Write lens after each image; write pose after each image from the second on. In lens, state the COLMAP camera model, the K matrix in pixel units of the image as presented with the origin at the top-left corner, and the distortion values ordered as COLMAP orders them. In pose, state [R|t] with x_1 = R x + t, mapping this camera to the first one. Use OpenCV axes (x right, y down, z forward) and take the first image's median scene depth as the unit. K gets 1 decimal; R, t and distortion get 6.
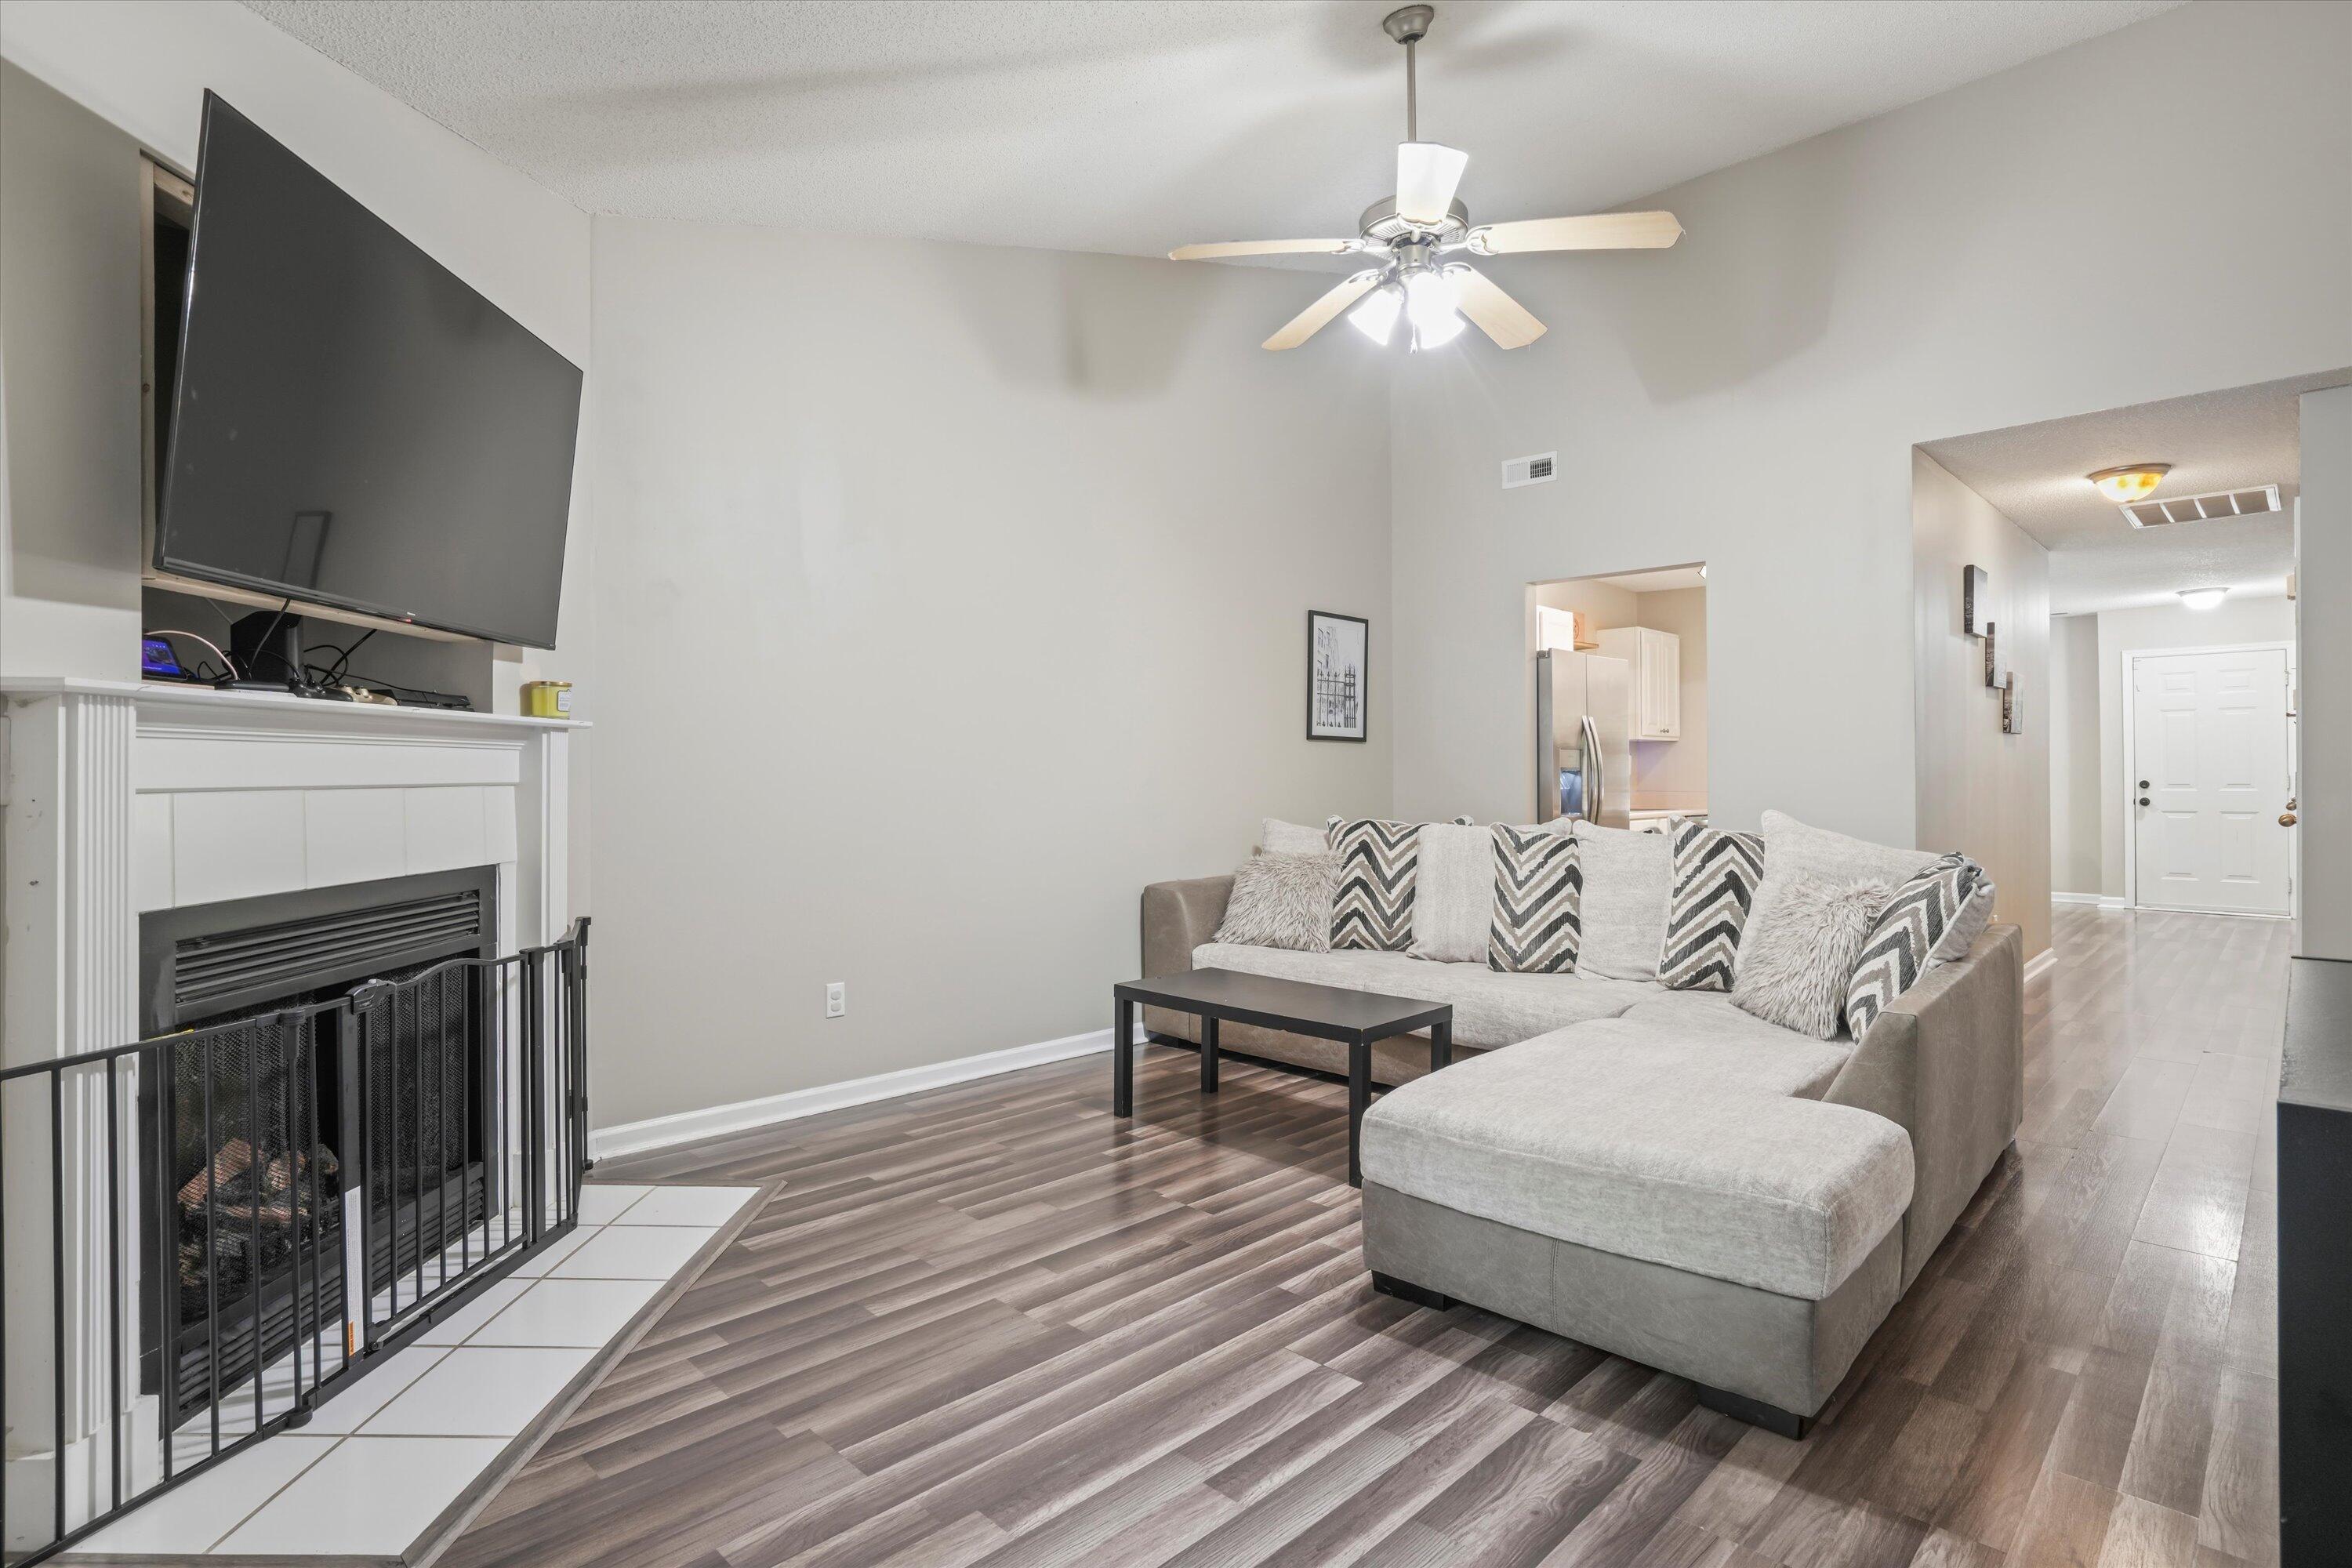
lens RADIAL K [[1147.2, 0, 1176.0], [0, 1147.2, 784.0], [0, 0, 1]] dist [-0.047902, 0.017870]
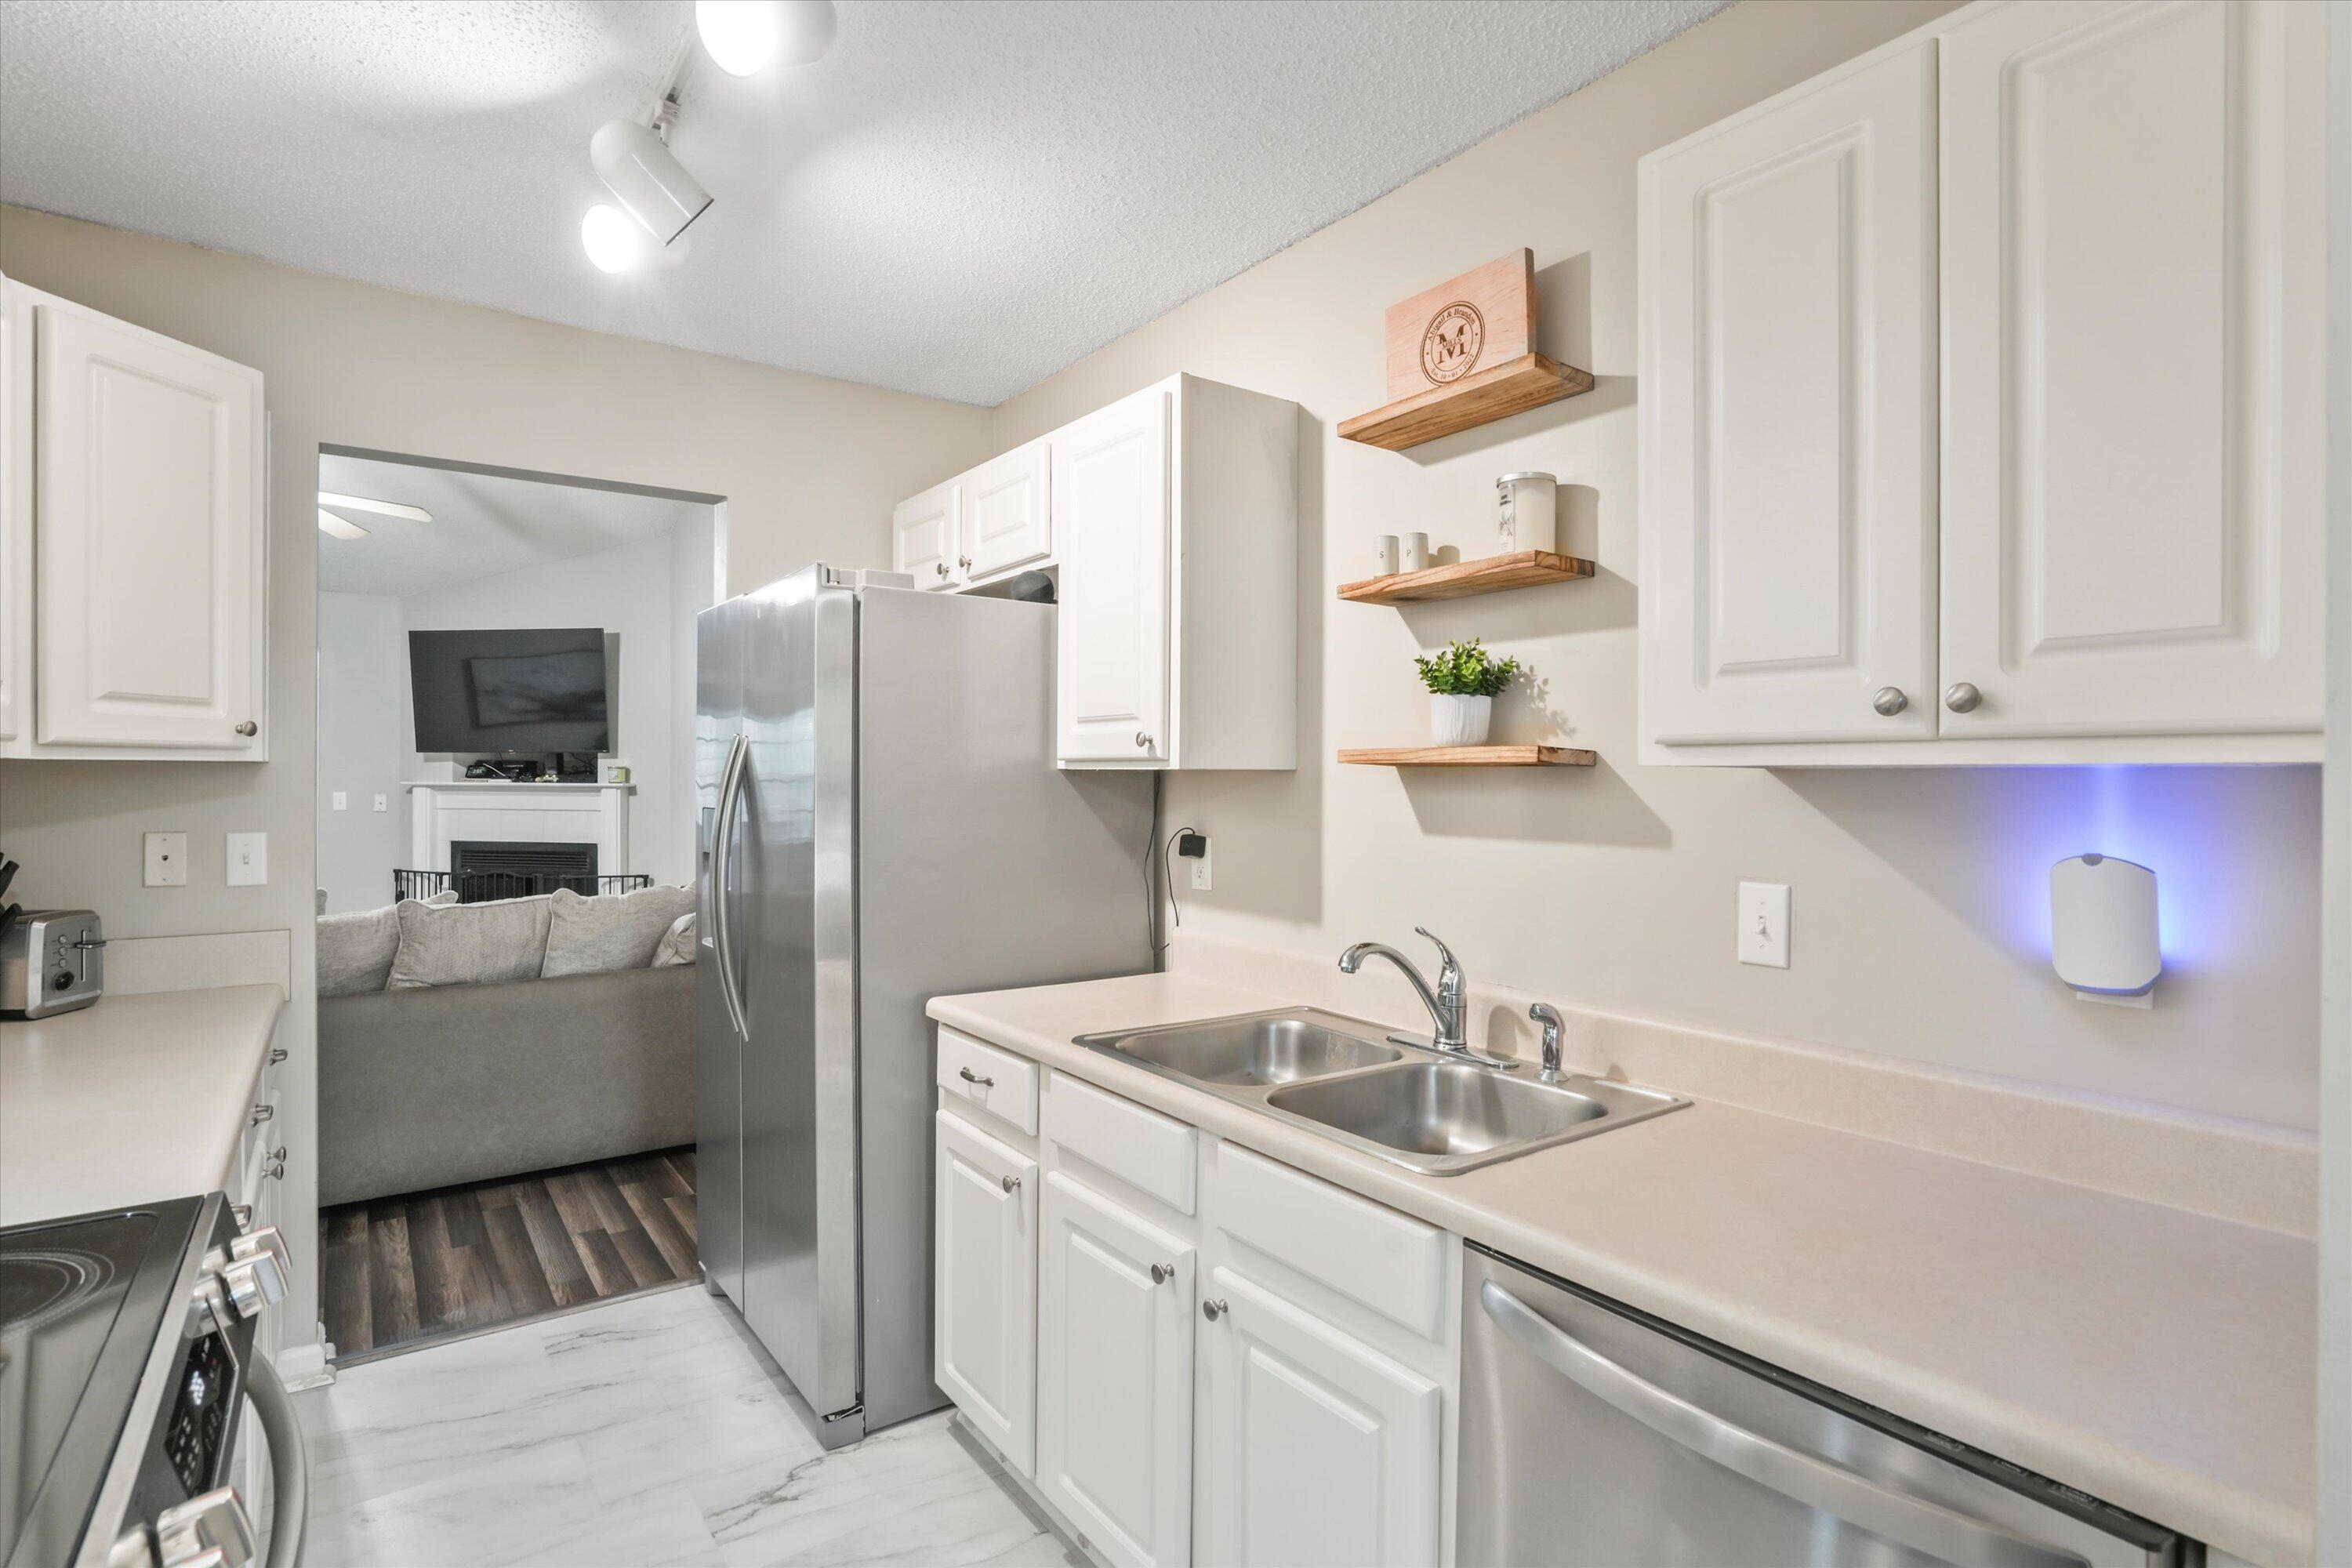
lens RADIAL K [[1147.2, 0, 1176.0], [0, 1147.2, 784.0], [0, 0, 1]] dist [-0.047902, 0.017870]
pose [[-0.142148, 0.008296, -0.989811, 0.789306], [-0.012111, 0.999875, 0.010120, -0.047661], [0.989771, 0.013426, -0.142030, 1.253152]]
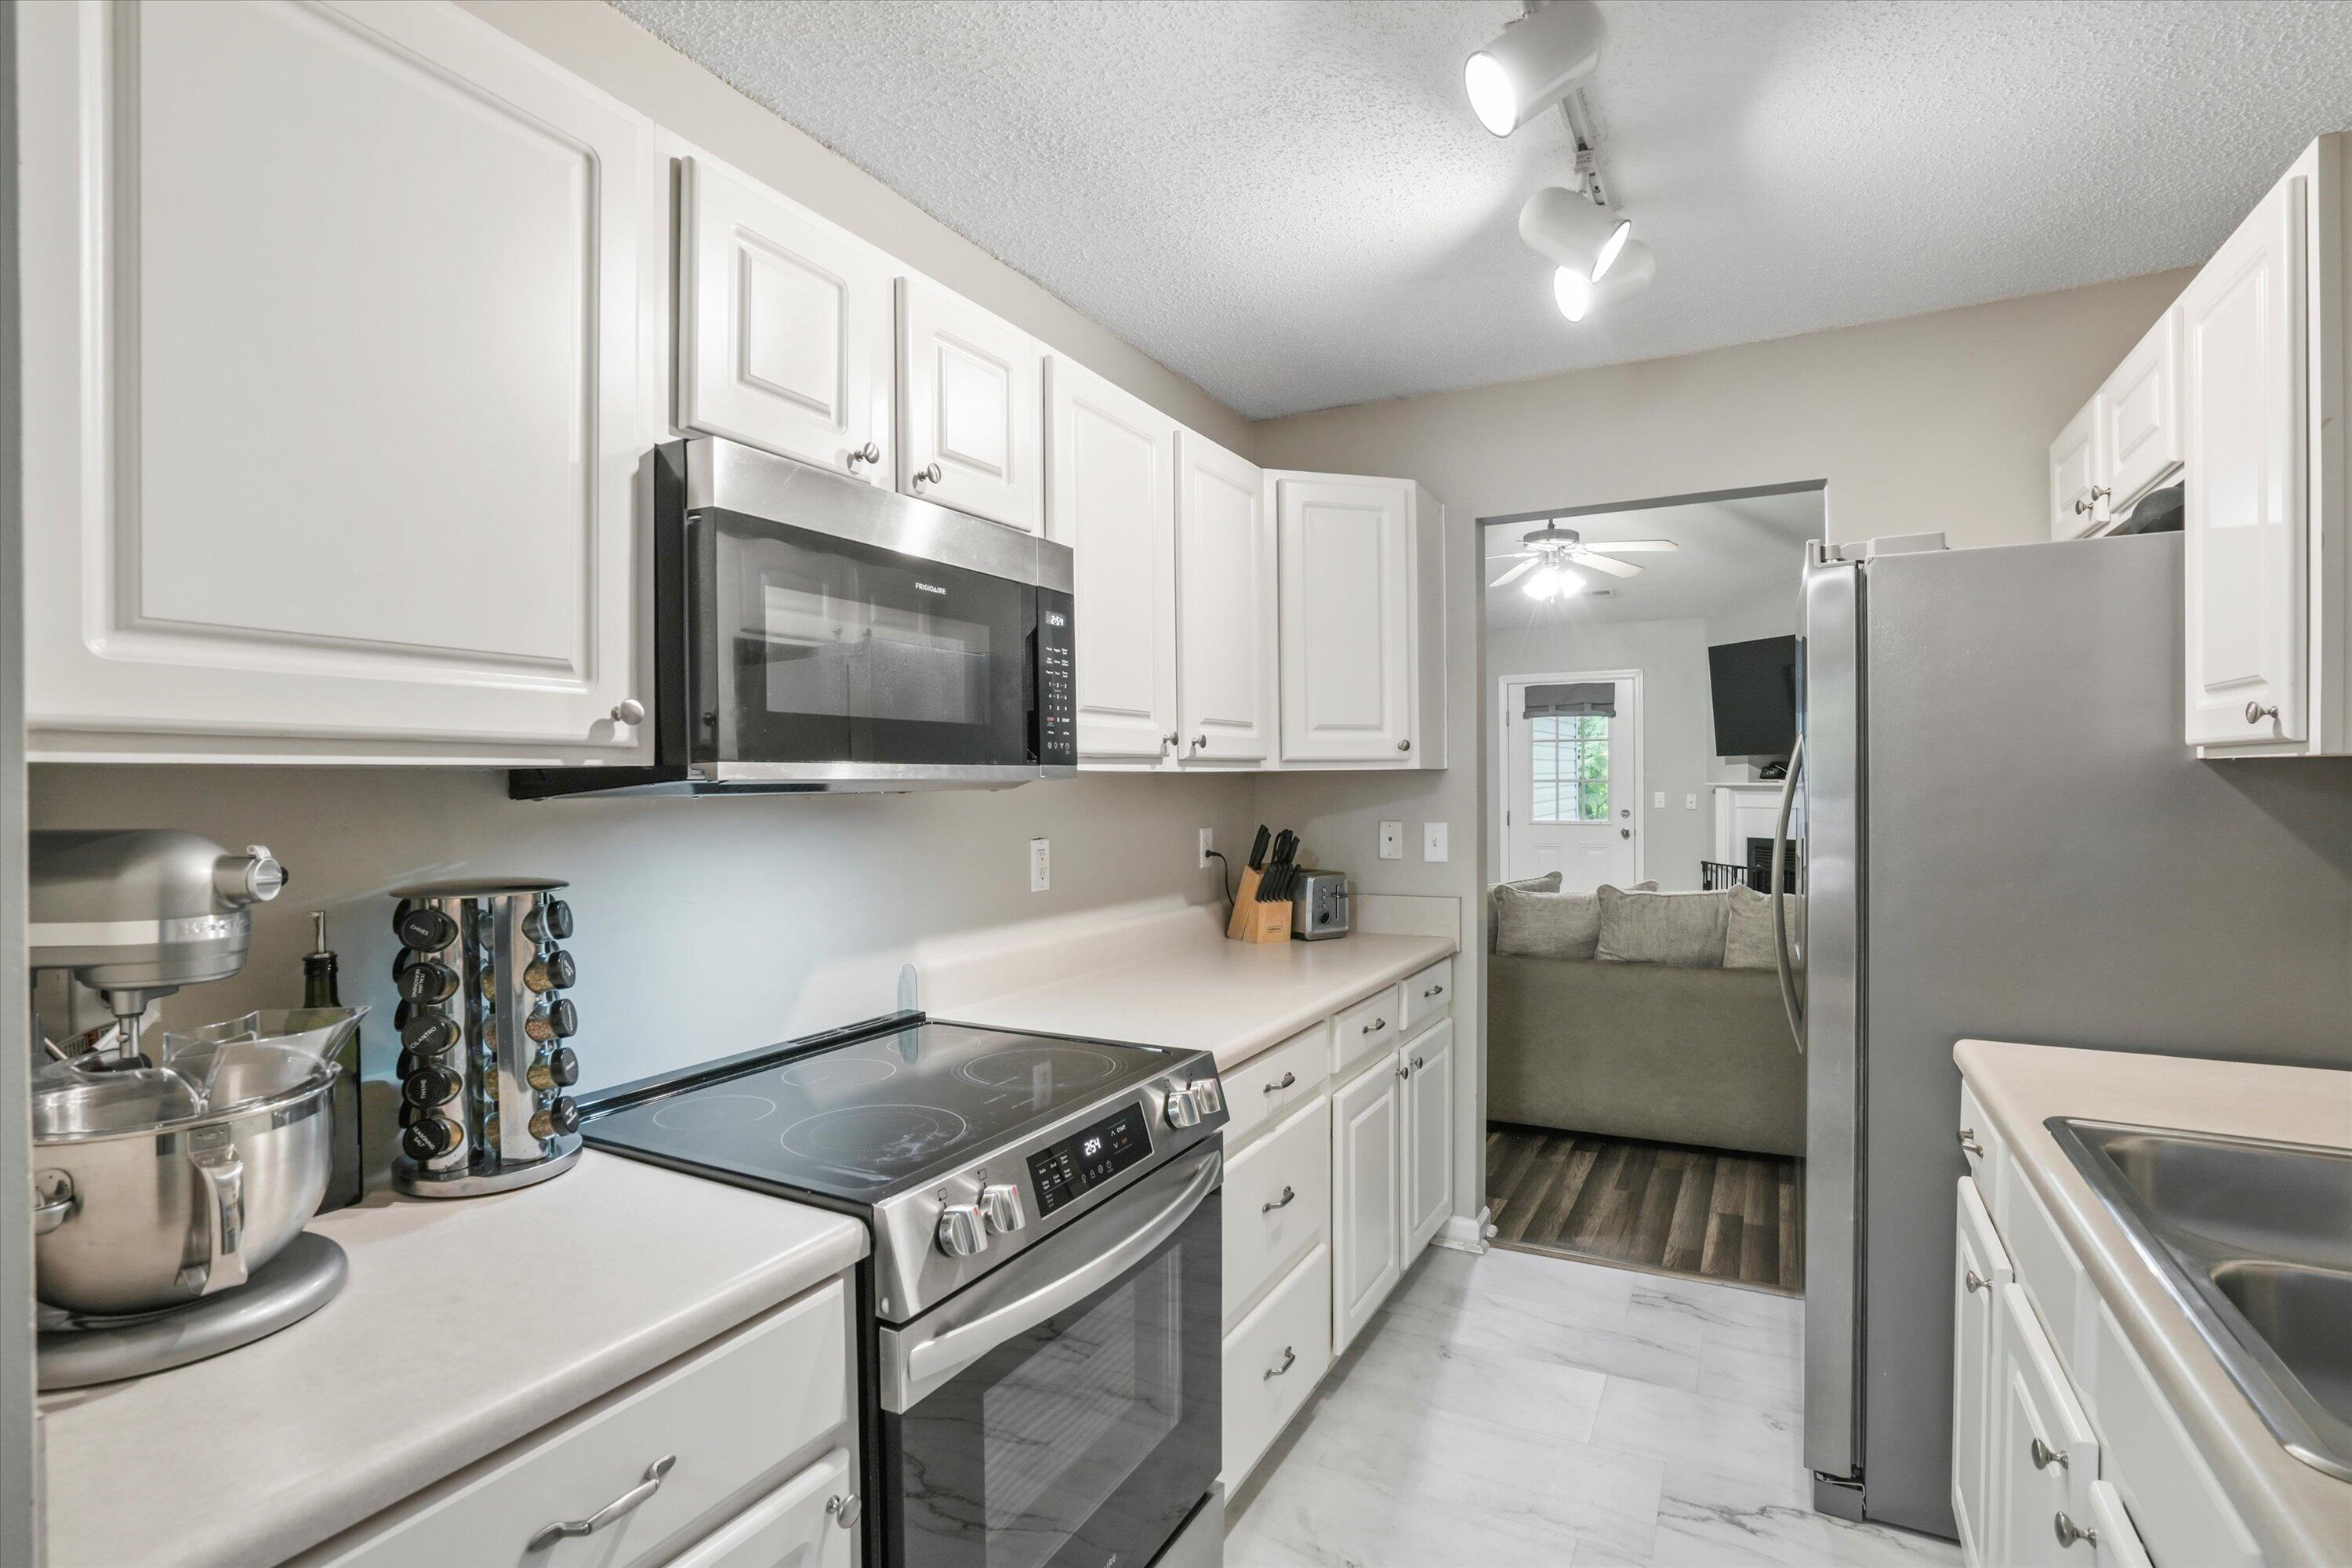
lens RADIAL K [[1135.0, 0, 1176.8], [0, 1135.0, 791.9], [0, 0, 1]] dist [-0.058849, 0.030988]
pose [[-0.954144, 0.015634, -0.298939, 0.718613], [0.010845, 0.999785, 0.017674, -0.047667], [0.299151, 0.013622, -0.954108, 1.349535]]
